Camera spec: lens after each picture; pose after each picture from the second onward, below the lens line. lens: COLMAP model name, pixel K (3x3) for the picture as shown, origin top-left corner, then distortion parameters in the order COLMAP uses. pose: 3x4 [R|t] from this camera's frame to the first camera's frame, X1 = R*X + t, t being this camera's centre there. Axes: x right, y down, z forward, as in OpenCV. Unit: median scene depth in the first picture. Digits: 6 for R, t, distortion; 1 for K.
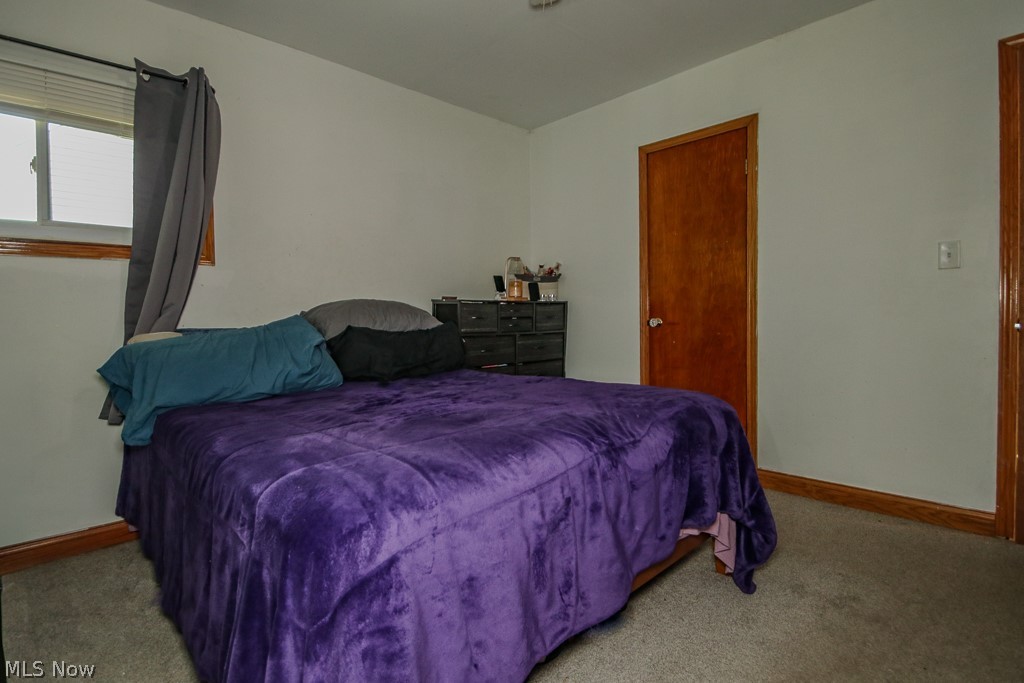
lens RADIAL K [[493.4, 0, 510.5], [0, 493.4, 313.0], [0, 0, 1]] dist [0.000110, -0.000031]
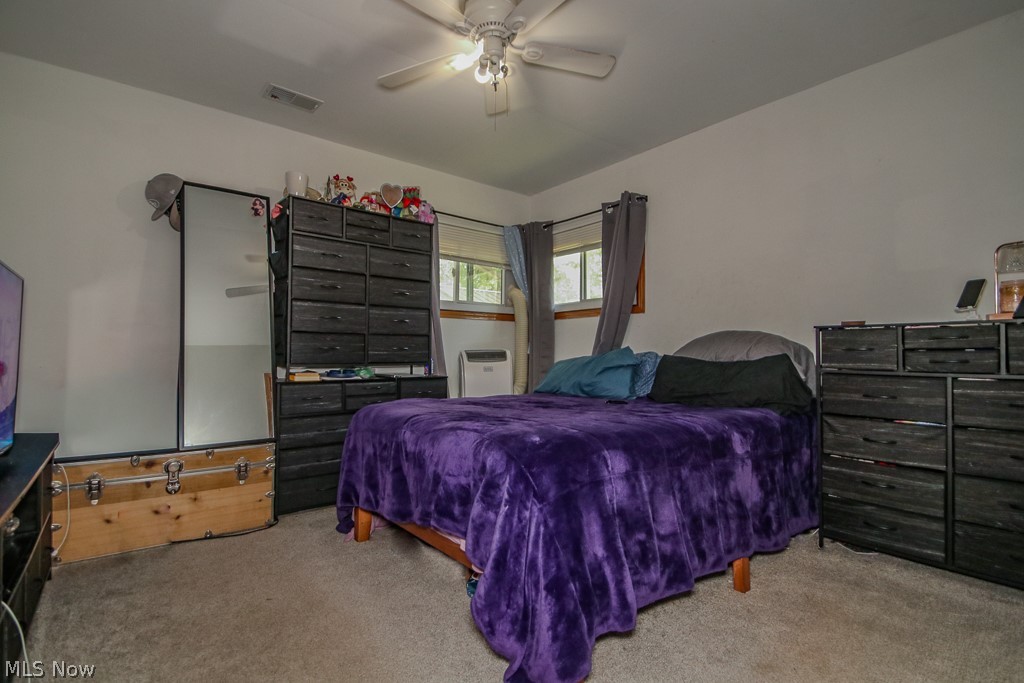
lens RADIAL K [[487.2, 0, 512.0], [0, 487.2, 341.5], [0, 0, 1]] dist [-0.001434, -0.000210]
pose [[-0.086502, -0.012168, -0.996177, 0.918566], [0.003599, 0.999915, -0.012526, 0.008120], [0.996245, -0.004669, -0.086451, 0.727382]]
